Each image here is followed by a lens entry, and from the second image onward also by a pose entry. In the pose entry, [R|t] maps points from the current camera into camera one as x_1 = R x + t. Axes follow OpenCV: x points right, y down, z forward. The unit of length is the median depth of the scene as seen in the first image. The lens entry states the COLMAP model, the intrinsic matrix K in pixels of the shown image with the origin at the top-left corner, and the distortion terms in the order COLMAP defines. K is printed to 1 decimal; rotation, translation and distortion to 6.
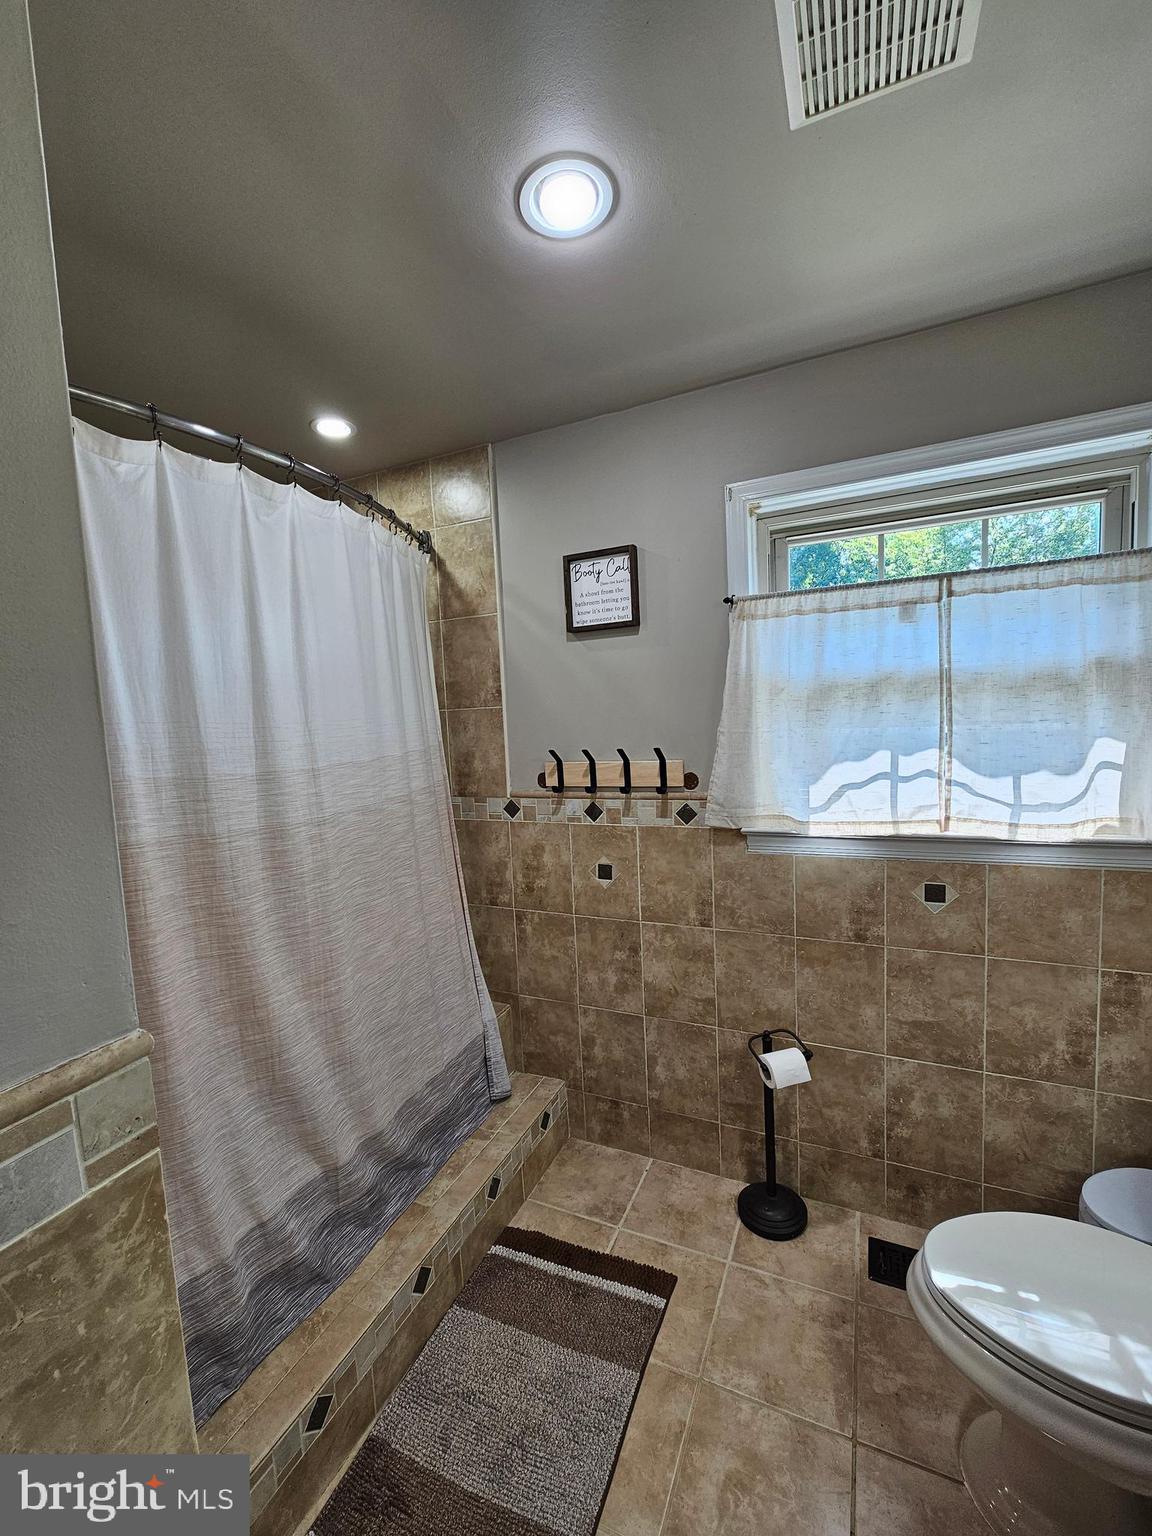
lens RADIAL K [[622.3, 0, 585.9], [0, 622.3, 771.9], [0, 0, 1]] dist [0.005466, -0.005512]
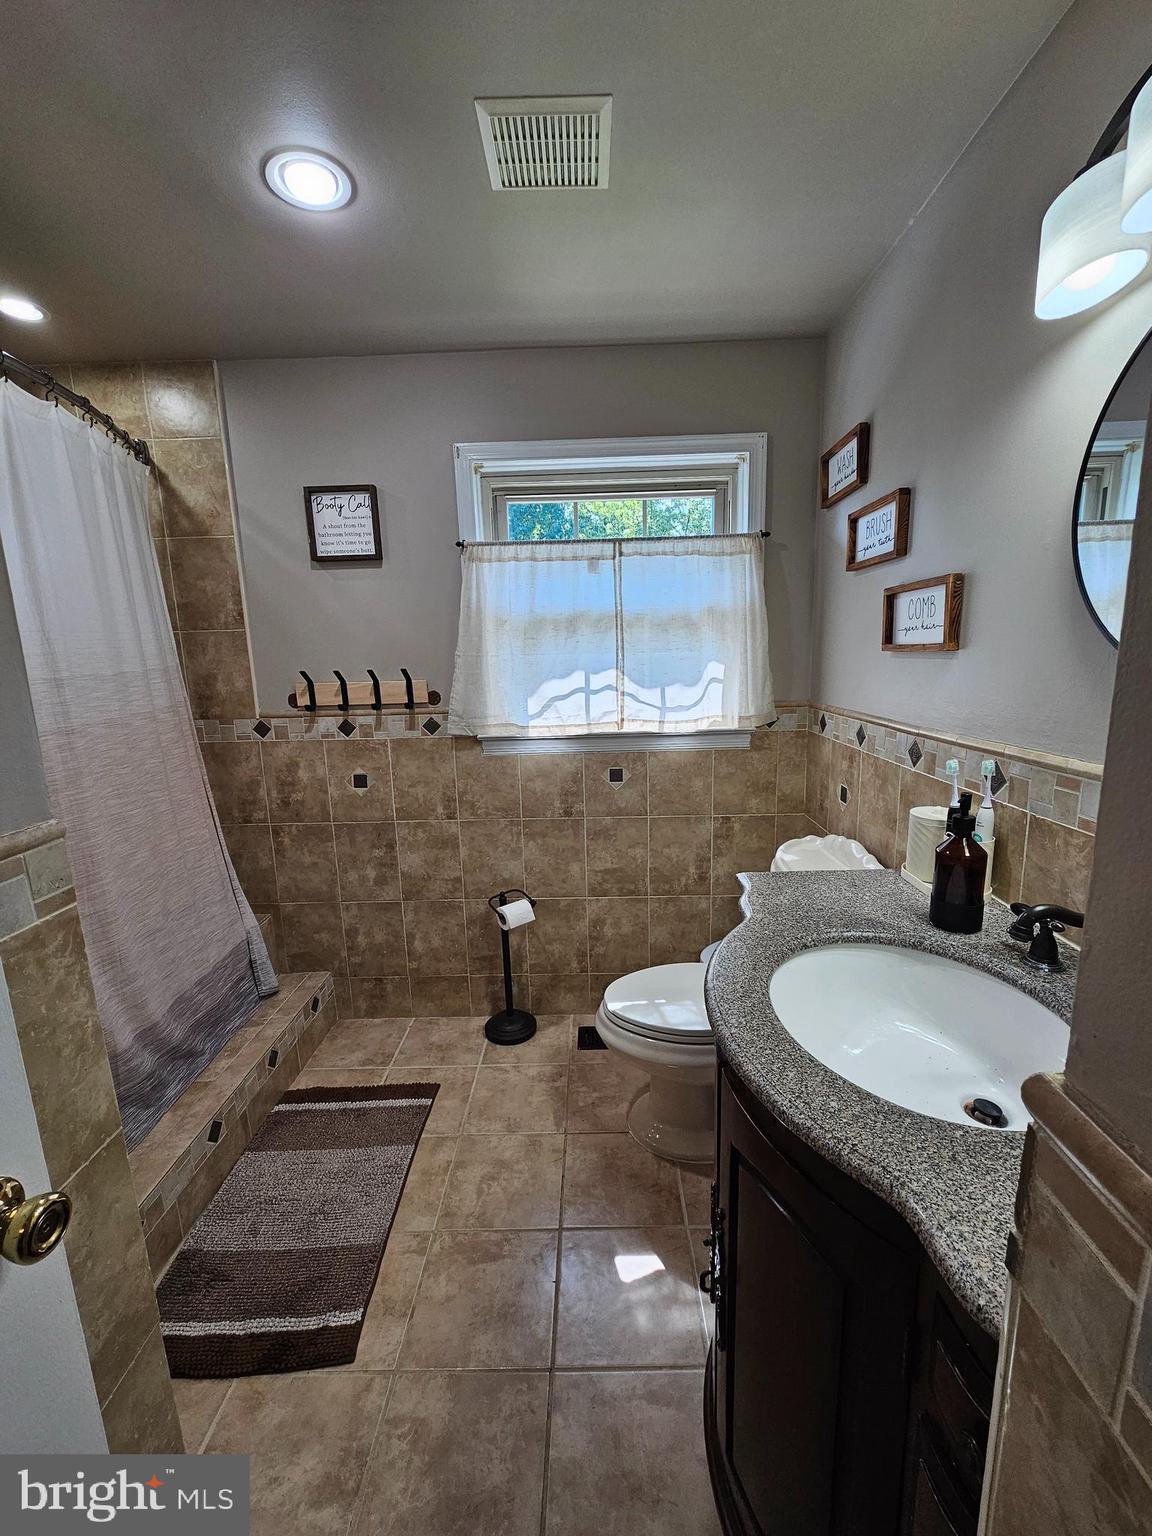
lens RADIAL K [[622.3, 0, 585.9], [0, 622.3, 771.9], [0, 0, 1]] dist [0.005466, -0.005512]
pose [[0.915688, -0.053767, 0.398278, -0.048704], [0.020048, 0.995888, 0.088351, 0.058645], [-0.401391, -0.072917, 0.913000, -0.218415]]
